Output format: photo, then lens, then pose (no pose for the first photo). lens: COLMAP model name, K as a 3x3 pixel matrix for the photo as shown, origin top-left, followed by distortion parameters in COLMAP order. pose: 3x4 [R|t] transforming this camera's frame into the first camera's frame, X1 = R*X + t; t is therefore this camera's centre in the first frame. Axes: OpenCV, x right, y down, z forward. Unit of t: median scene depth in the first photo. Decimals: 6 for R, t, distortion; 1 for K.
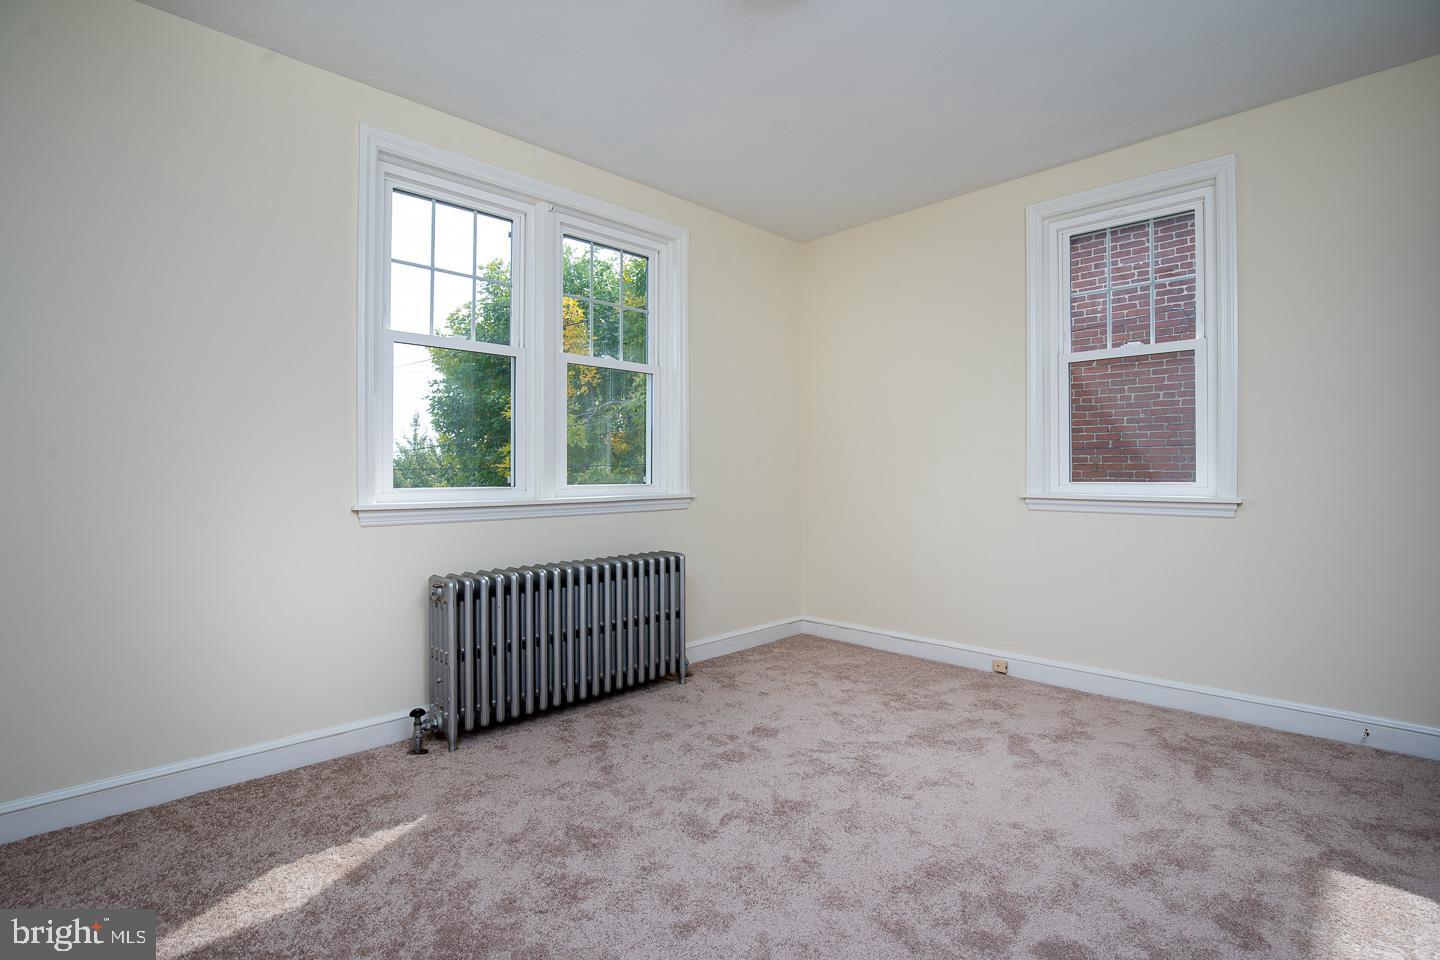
lens RADIAL K [[664.8, 0, 717.5], [0, 664.8, 460.4], [0, 0, 1]] dist [0.131131, -0.000095]
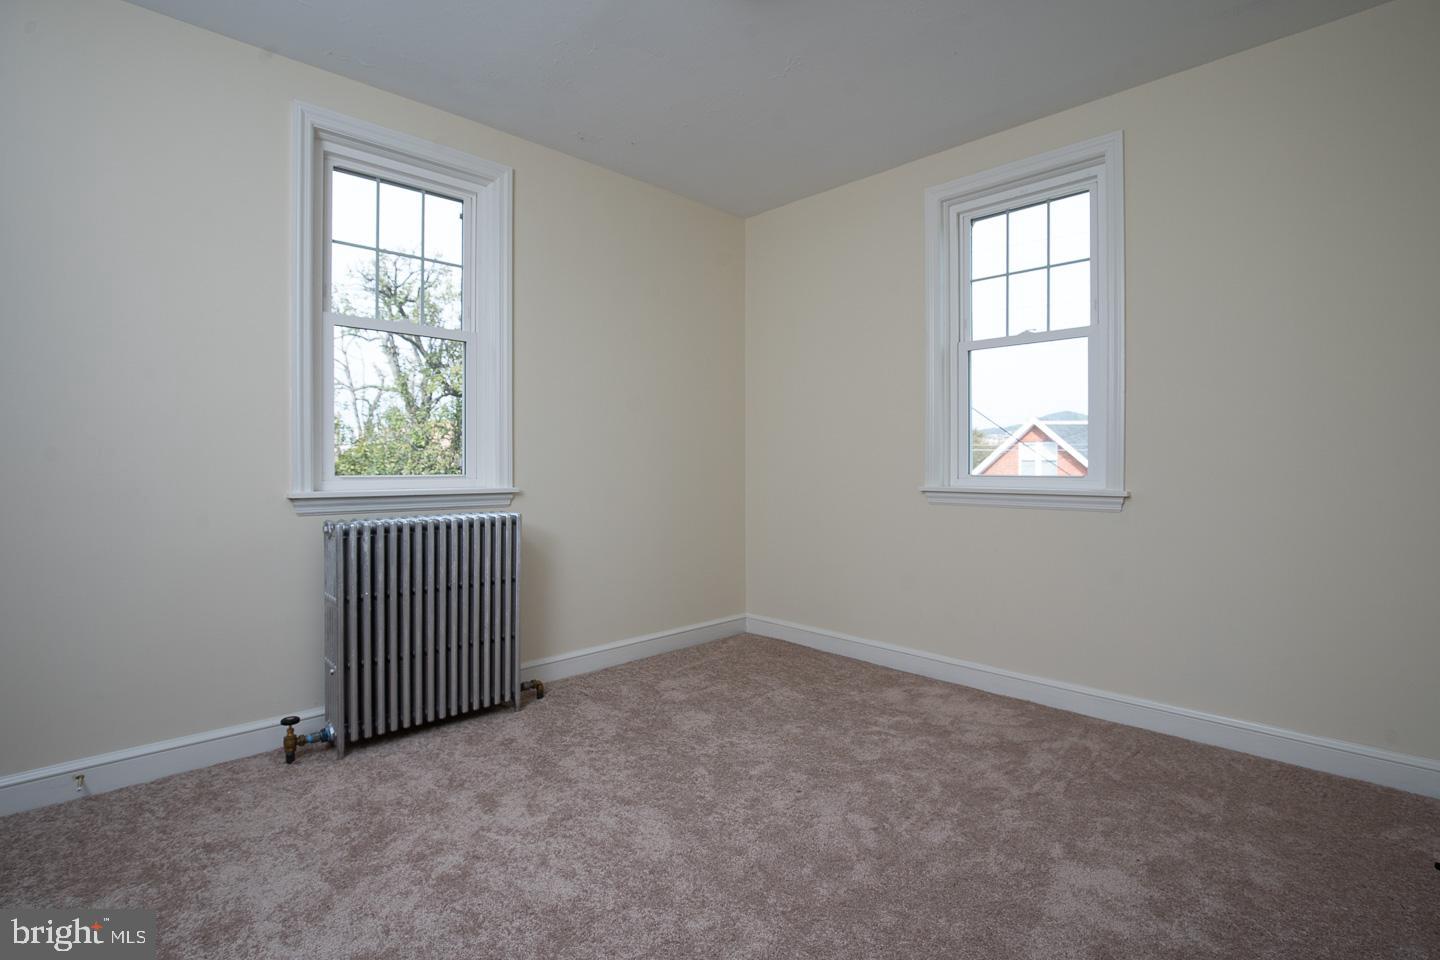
lens RADIAL K [[680.3, 0, 720.0], [0, 680.3, 480.0], [0, 0, 1]] dist [-0.002201, -0.000066]
pose [[0.999476, 0.001477, 0.032346, 0.112880], [-0.002788, 0.999174, 0.040530, 0.003302], [-0.032259, -0.040599, 0.998655, 0.088129]]
